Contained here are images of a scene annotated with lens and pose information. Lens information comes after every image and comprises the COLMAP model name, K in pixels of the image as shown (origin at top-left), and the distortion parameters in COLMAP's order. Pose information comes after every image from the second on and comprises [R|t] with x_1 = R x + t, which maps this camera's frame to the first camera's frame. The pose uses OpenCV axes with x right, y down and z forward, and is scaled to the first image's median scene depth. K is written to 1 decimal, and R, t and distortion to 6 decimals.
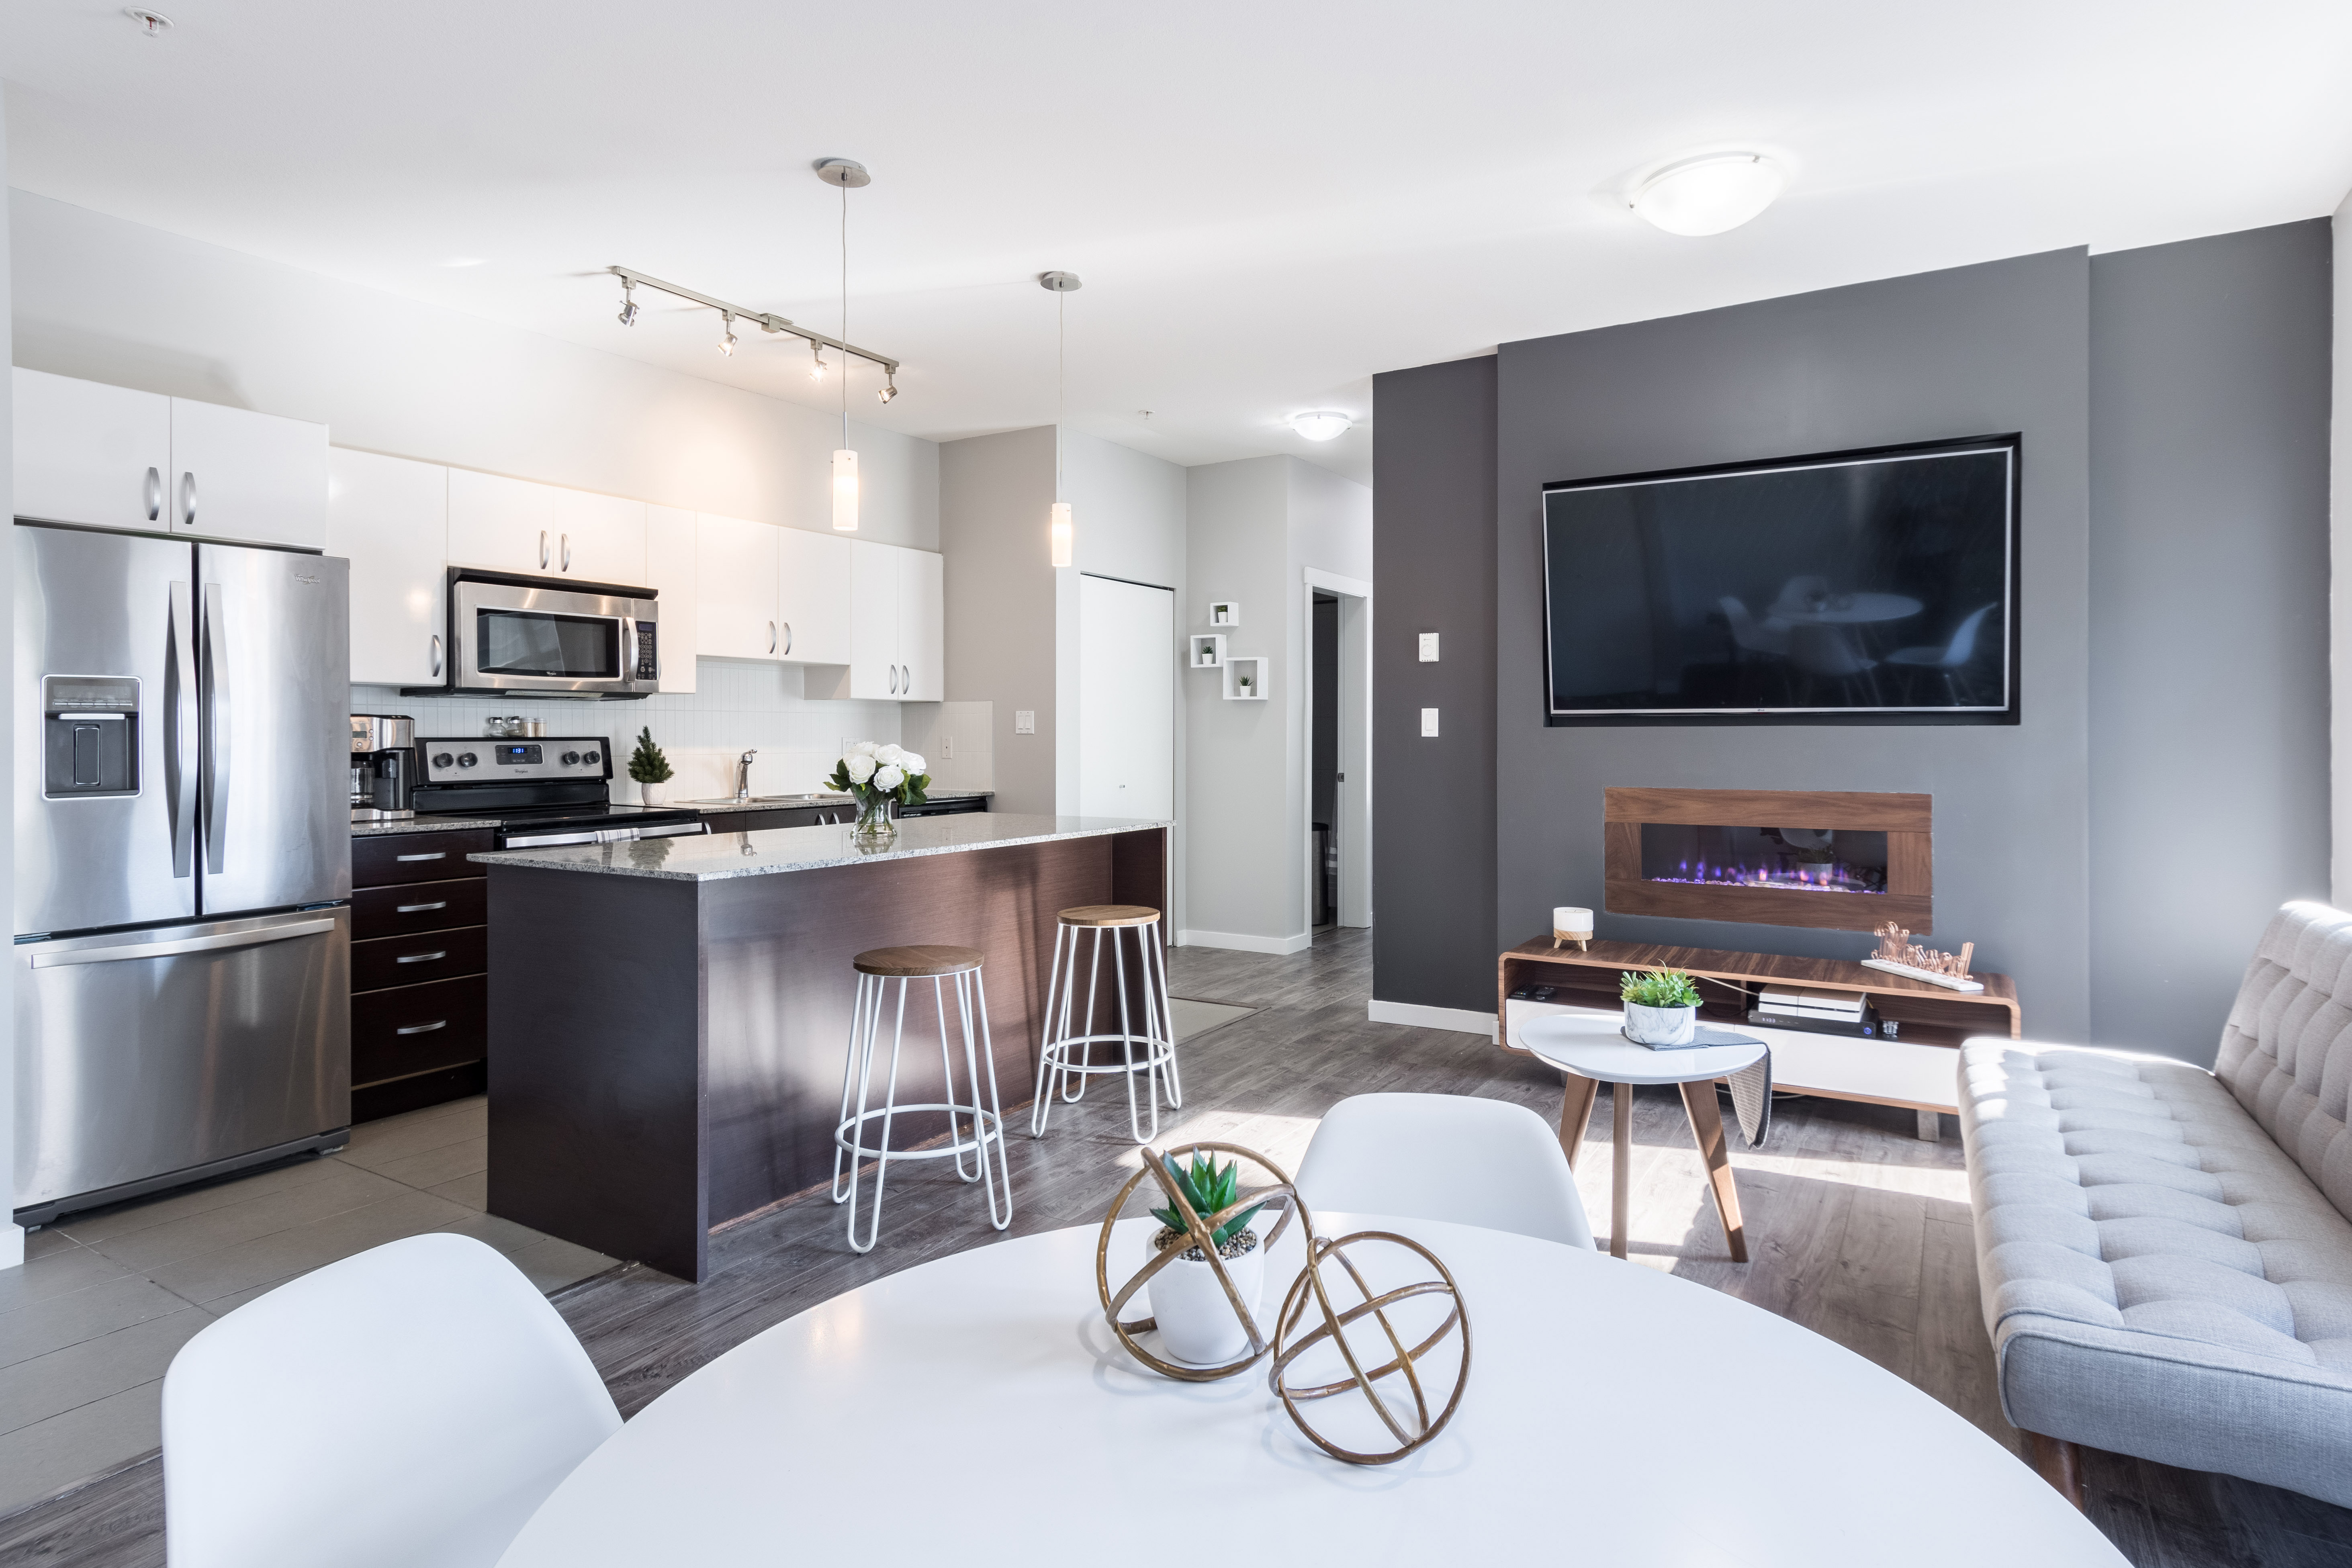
lens RADIAL K [[1231.9, 0, 1201.8], [0, 1231.9, 727.4], [0, 0, 1]] dist [0.037654, -0.027583]
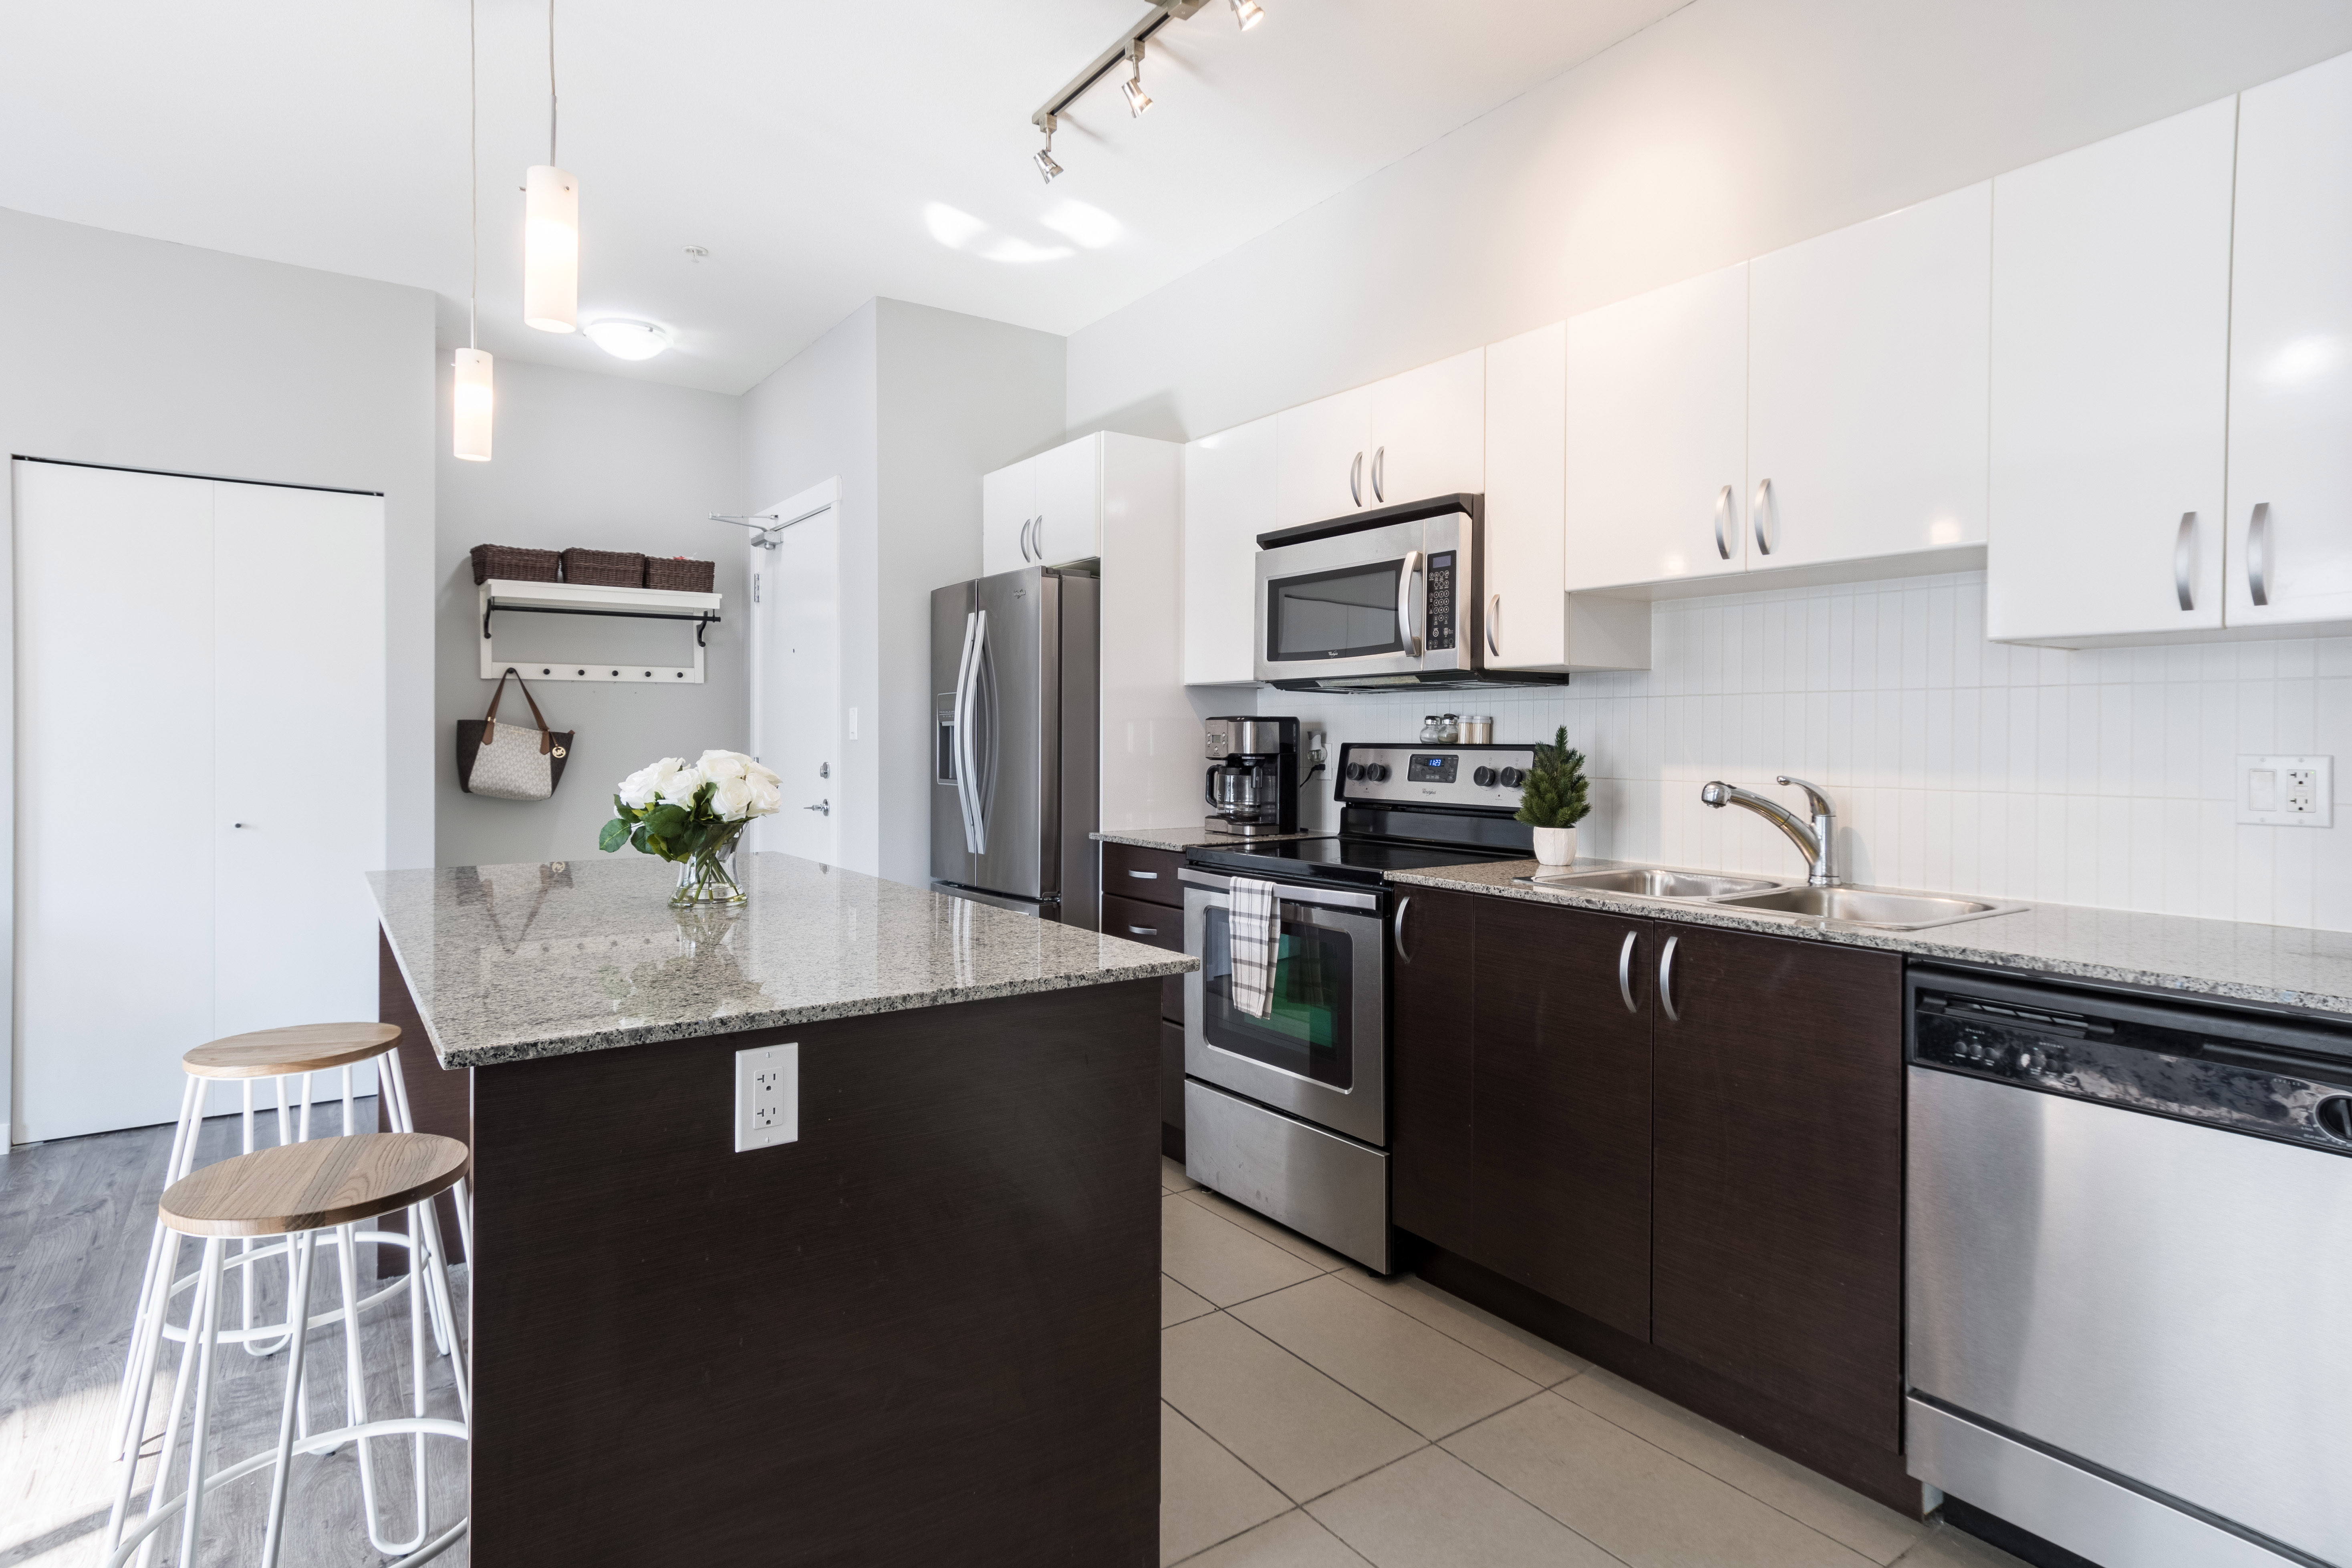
lens RADIAL K [[1231.9, 0, 1201.8], [0, 1231.9, 727.4], [0, 0, 1]] dist [0.037654, -0.027583]
pose [[-0.377977, -0.003221, -0.925809, 0.153667], [0.003142, 0.999984, -0.004762, 0.001575], [0.925810, -0.004709, -0.377961, 1.196623]]
